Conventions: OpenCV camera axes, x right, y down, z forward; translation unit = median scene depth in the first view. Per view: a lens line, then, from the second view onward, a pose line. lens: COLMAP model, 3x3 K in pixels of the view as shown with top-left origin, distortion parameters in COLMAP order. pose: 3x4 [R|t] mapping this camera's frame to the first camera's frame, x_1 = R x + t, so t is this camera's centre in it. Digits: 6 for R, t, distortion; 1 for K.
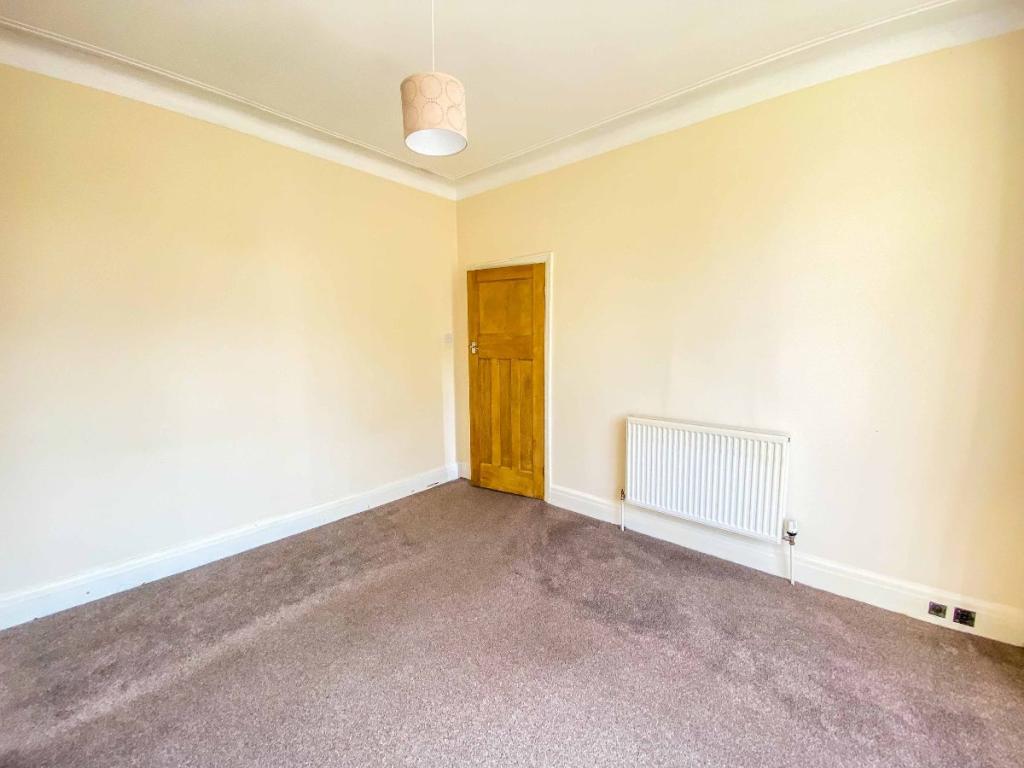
lens RADIAL K [[413.5, 0, 512.0], [0, 413.5, 384.0], [0, 0, 1]] dist [0.002108, -0.011859]
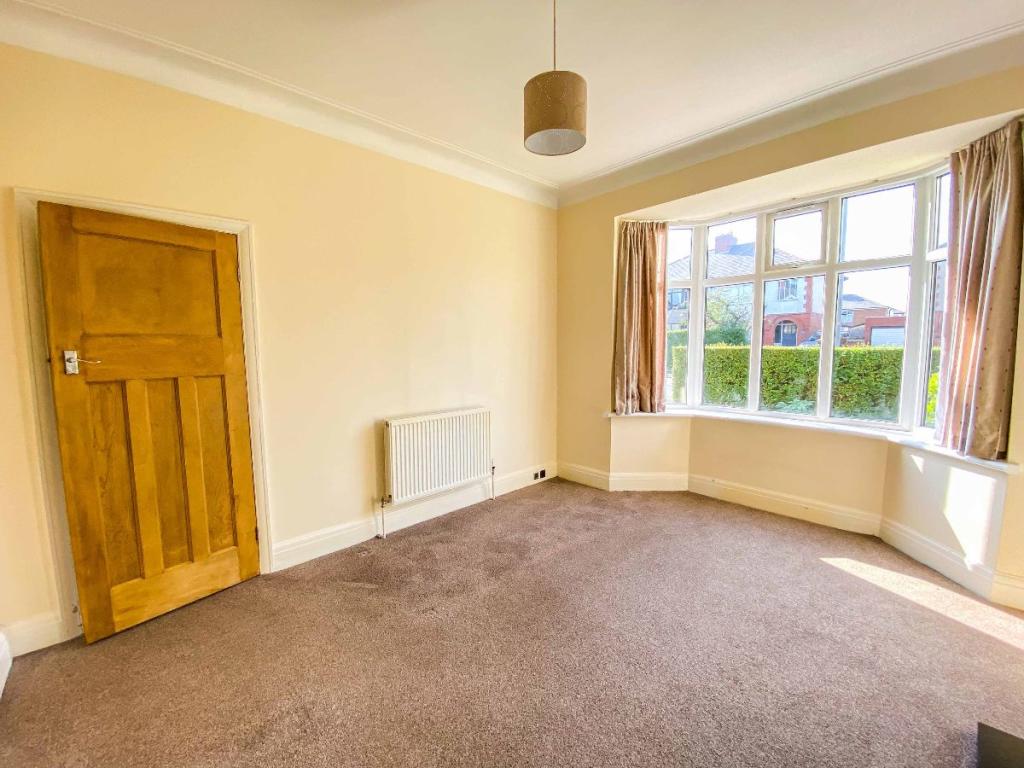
lens RADIAL K [[413.5, 0, 512.0], [0, 413.5, 384.0], [0, 0, 1]] dist [0.002108, -0.011859]
pose [[0.098586, -0.087216, 0.991299, -0.547551], [0.118297, 0.990115, 0.075347, -0.040186], [-0.988072, 0.109840, 0.107929, 0.470272]]
